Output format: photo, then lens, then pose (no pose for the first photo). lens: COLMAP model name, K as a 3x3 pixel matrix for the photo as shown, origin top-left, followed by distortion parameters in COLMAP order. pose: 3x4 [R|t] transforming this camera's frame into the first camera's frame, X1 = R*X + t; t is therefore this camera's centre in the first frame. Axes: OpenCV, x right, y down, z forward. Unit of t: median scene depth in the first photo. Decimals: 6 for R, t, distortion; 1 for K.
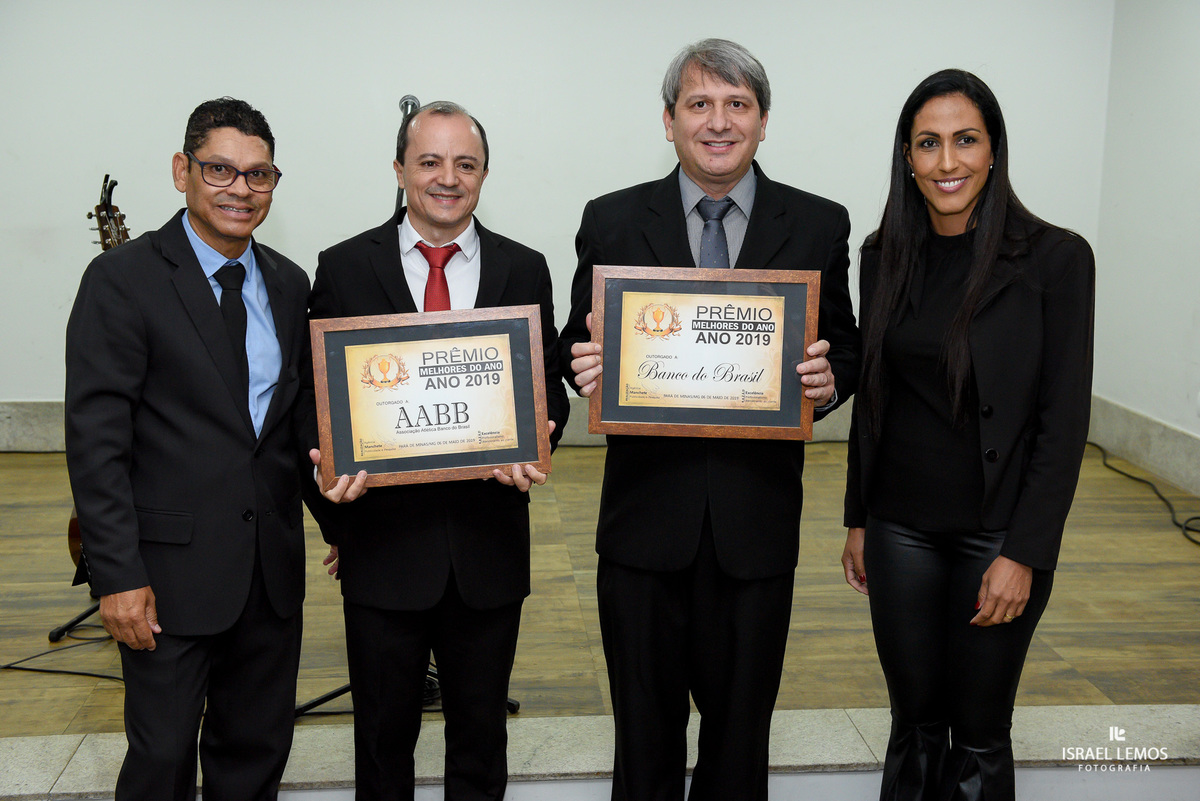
lens RADIAL K [[1500.9, 0, 600.0], [0, 1500.9, 400.5], [0, 0, 1]] dist [0.120646, 0.029067]
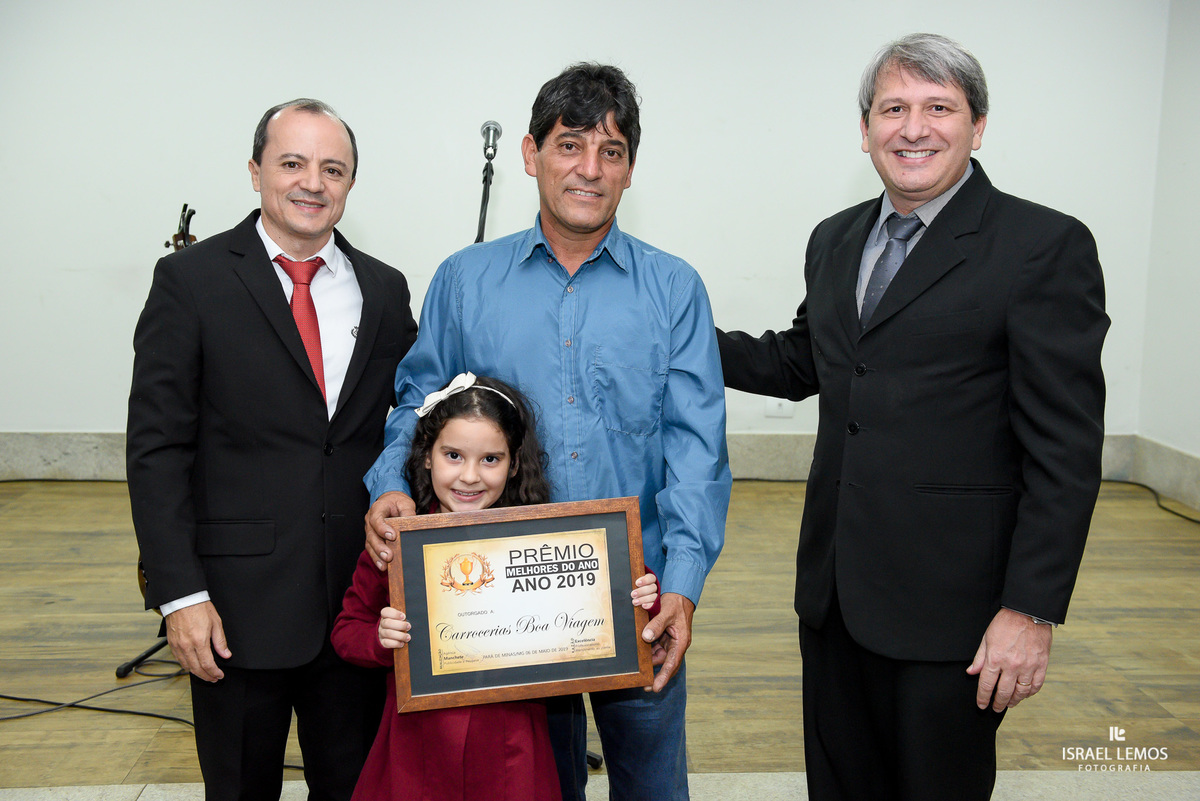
lens RADIAL K [[1314.6, 0, 599.2], [0, 1314.6, 403.4], [0, 0, 1]] dist [0.077894, -0.000364]
pose [[0.999685, 0.010448, -0.022834, -0.032752], [-0.011052, 0.999588, -0.026476, 0.001708], [0.022548, 0.026720, 0.999389, 0.145465]]
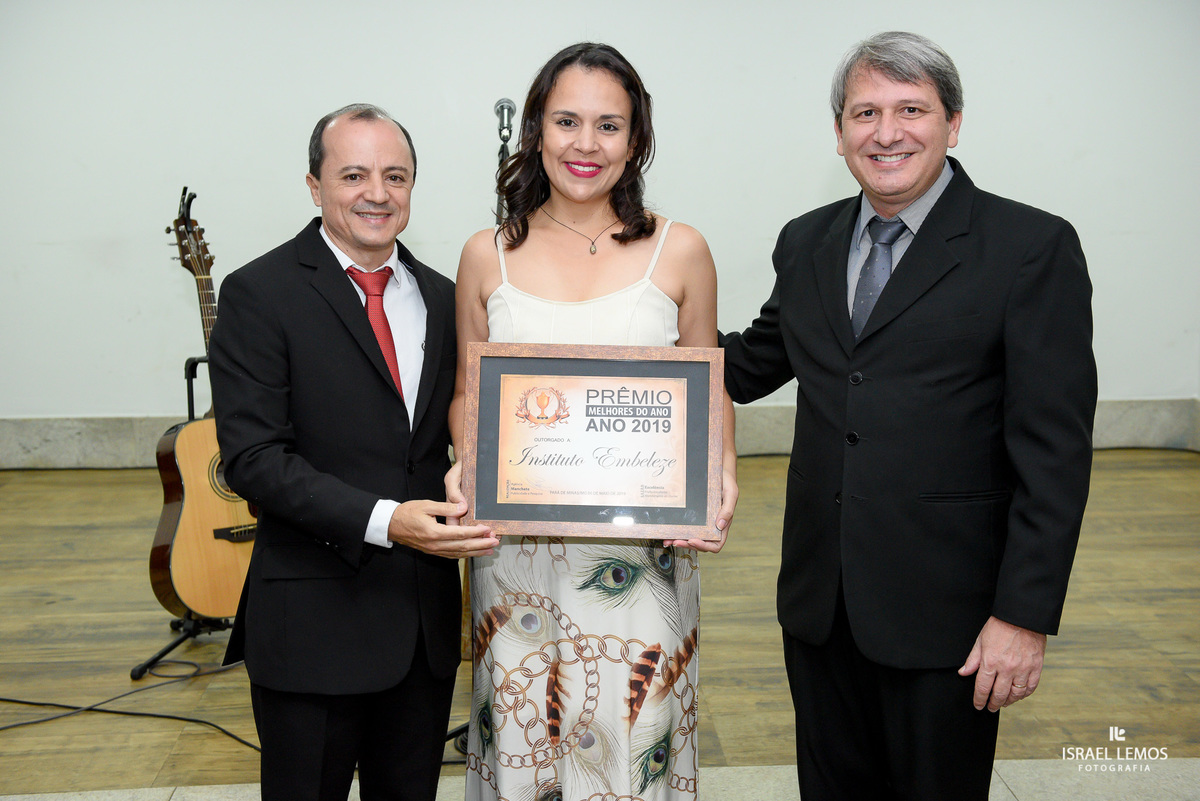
lens RADIAL K [[1482.6, 0, 599.3], [0, 1482.6, 402.8], [0, 0, 1]] dist [0.121354, -0.016699]
pose [[0.999602, -0.007042, -0.027326, -0.040515], [0.007185, 0.999961, 0.005155, -0.016282], [0.027289, -0.005349, 0.999613, 0.070602]]
